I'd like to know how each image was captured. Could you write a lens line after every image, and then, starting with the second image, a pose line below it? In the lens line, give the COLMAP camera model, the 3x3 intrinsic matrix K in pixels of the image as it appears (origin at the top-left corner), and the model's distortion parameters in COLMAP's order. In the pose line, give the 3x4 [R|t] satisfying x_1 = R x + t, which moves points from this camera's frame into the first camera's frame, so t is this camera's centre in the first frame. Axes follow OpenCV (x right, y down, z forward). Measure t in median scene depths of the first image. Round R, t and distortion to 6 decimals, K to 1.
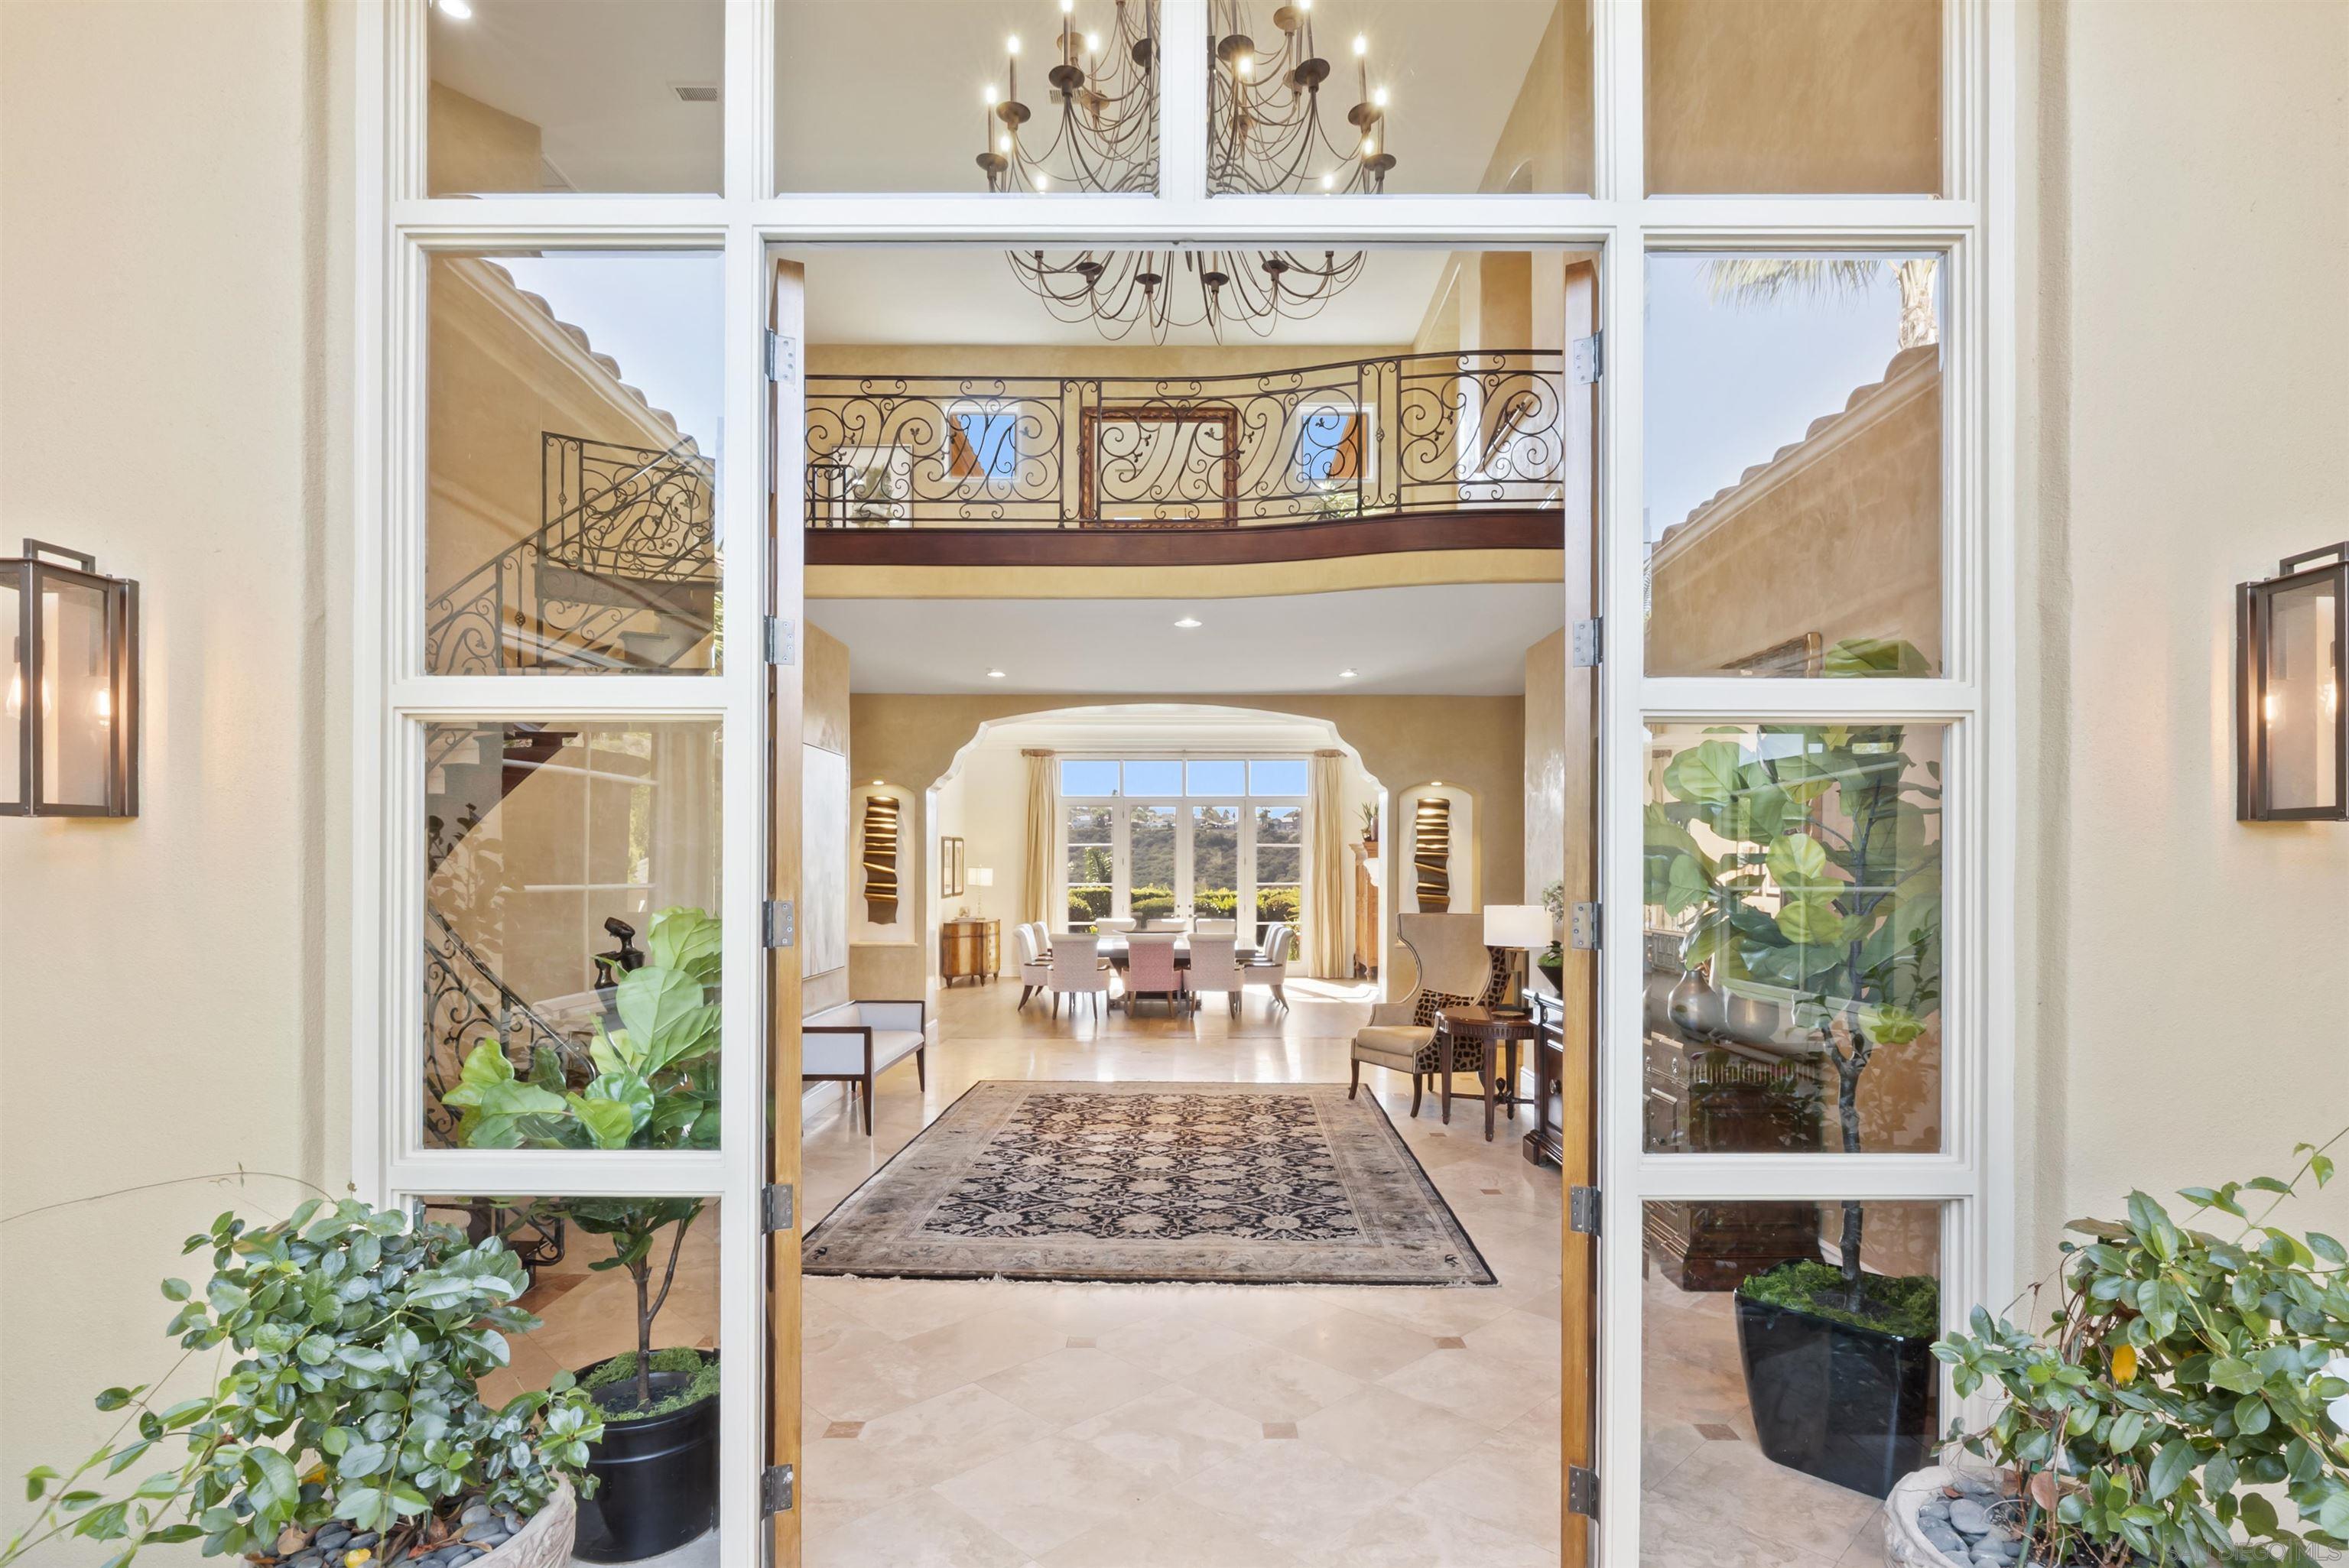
lens RADIAL K [[1192.3, 0, 1162.9], [0, 1192.3, 870.4], [0, 0, 1]] dist [-0.004244, -0.000512]
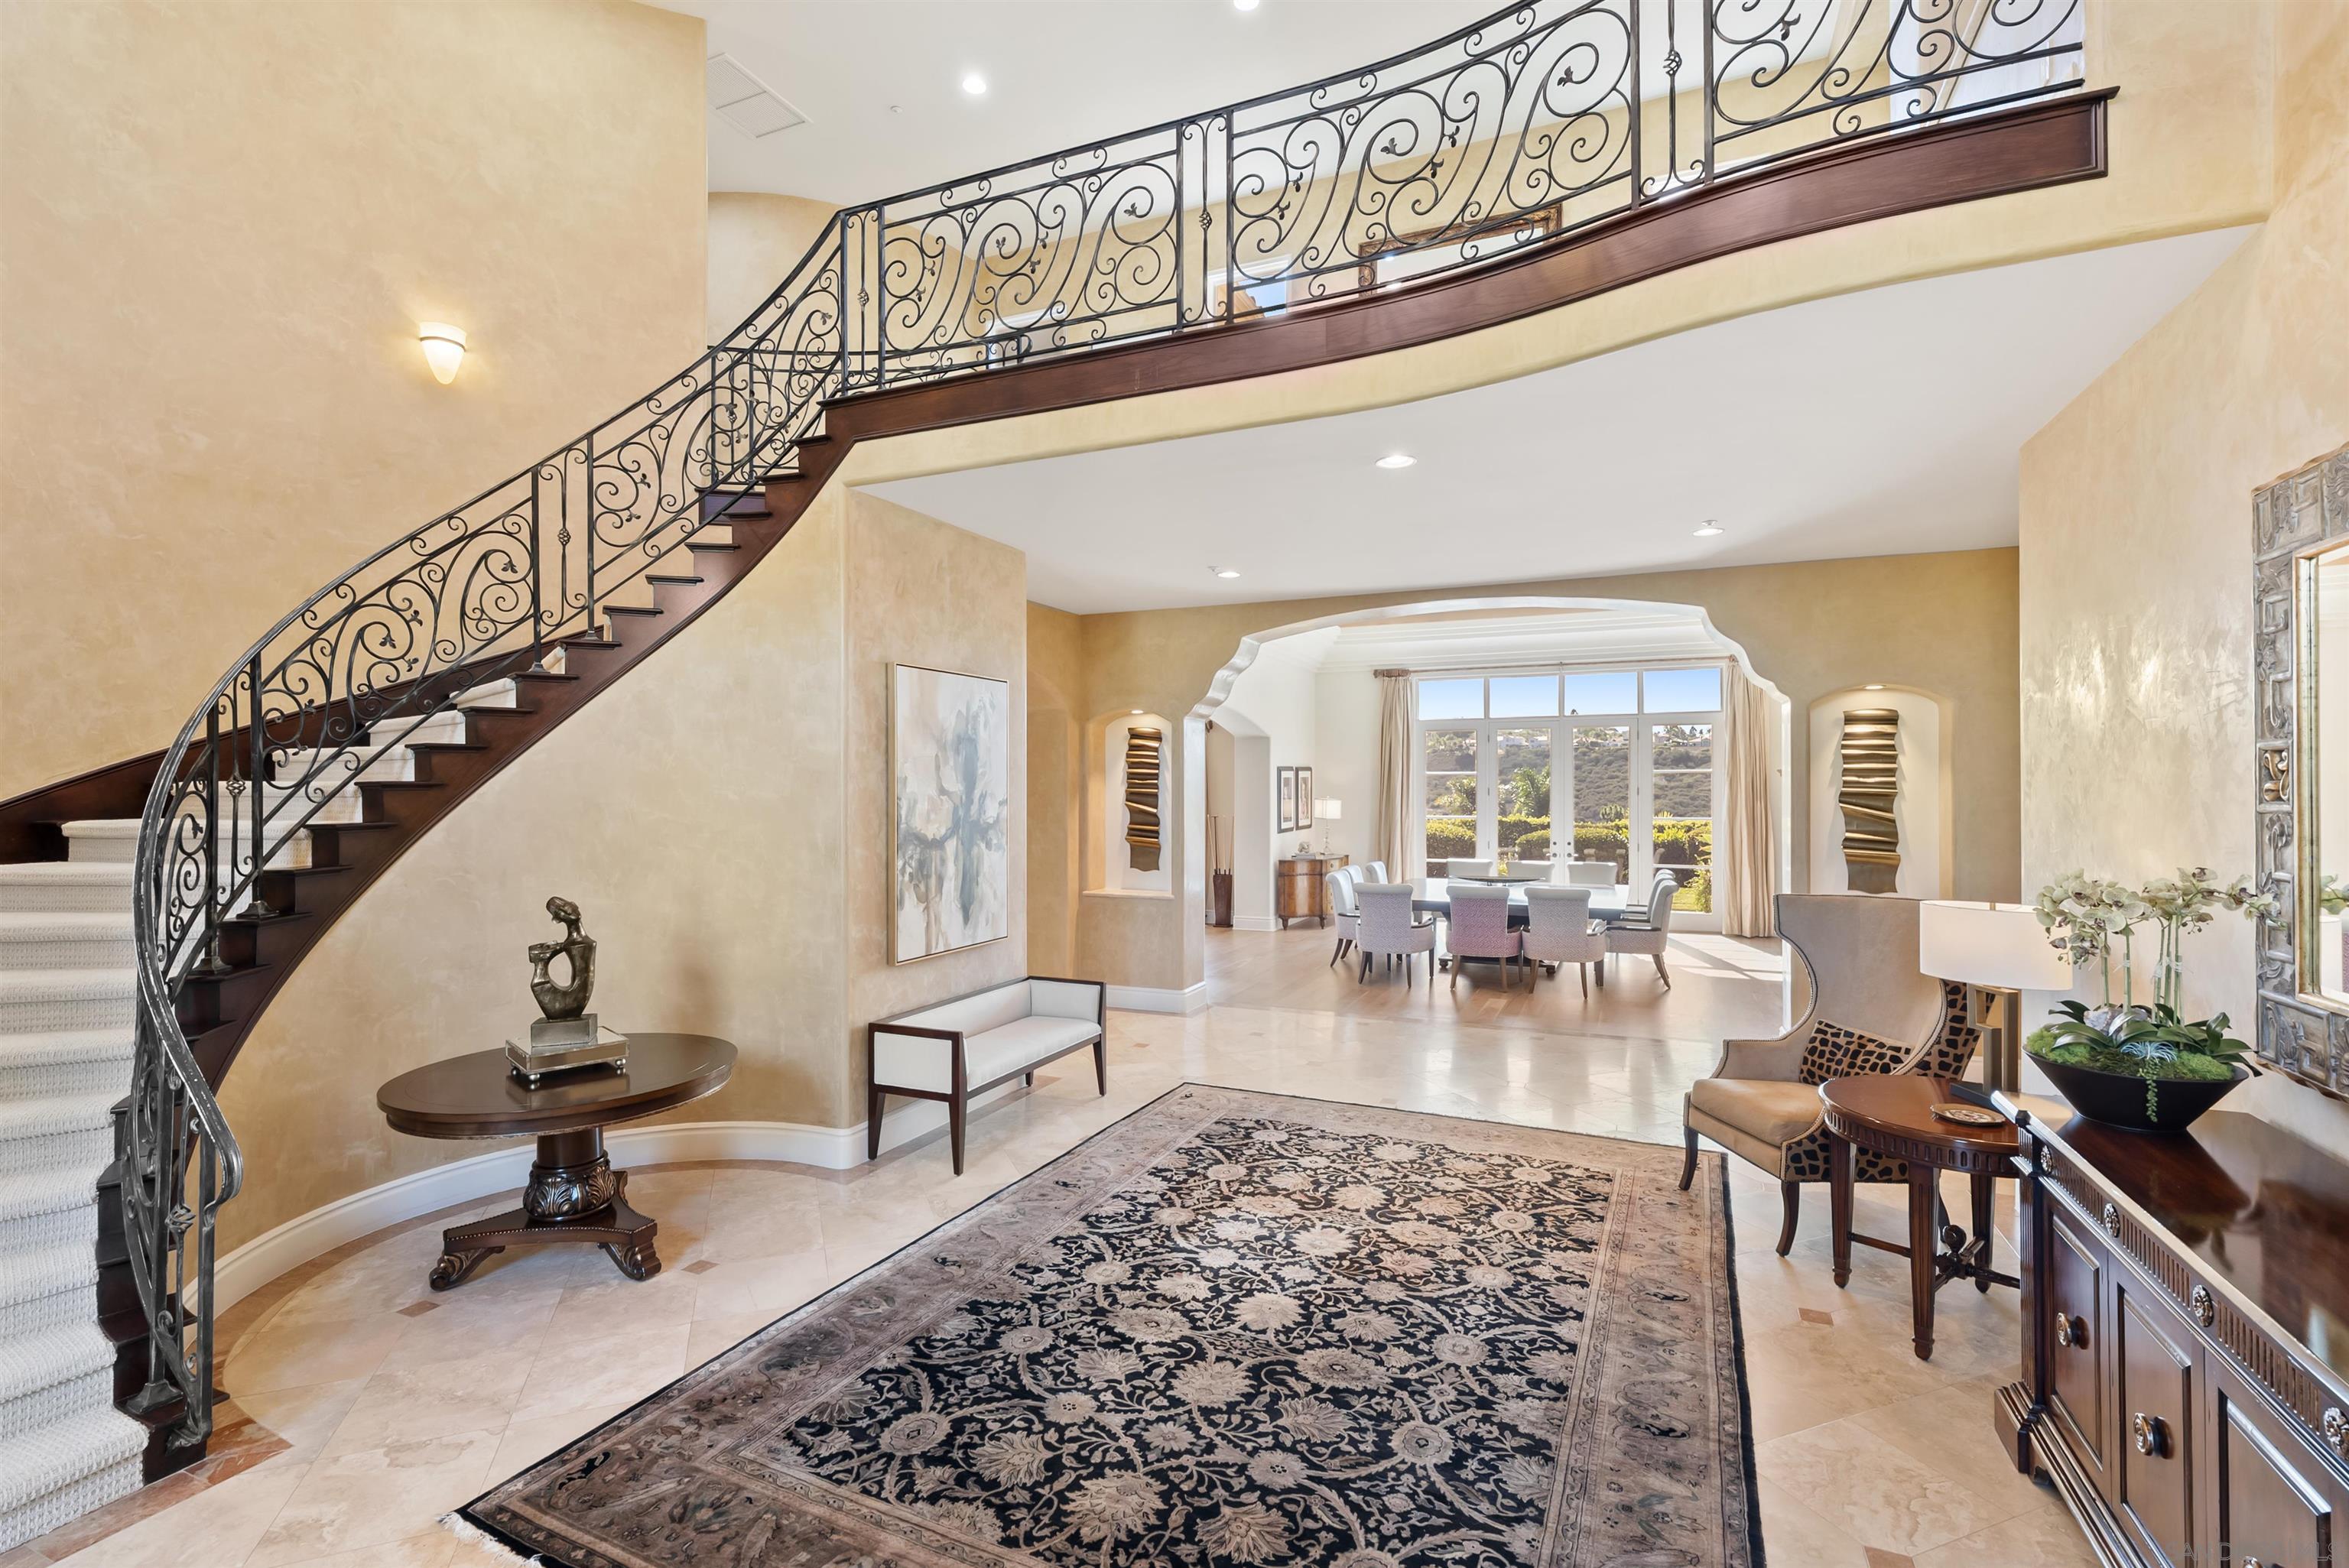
lens RADIAL K [[1071.6, 0, 1170.7], [0, 1071.6, 780.8], [0, 0, 1]] dist [-0.004213, 0.001633]
pose [[0.918408, -0.006615, -0.395580, 0.147412], [0.003831, 0.999962, -0.007827, -0.023442], [0.395616, 0.005673, 0.918398, 0.407780]]
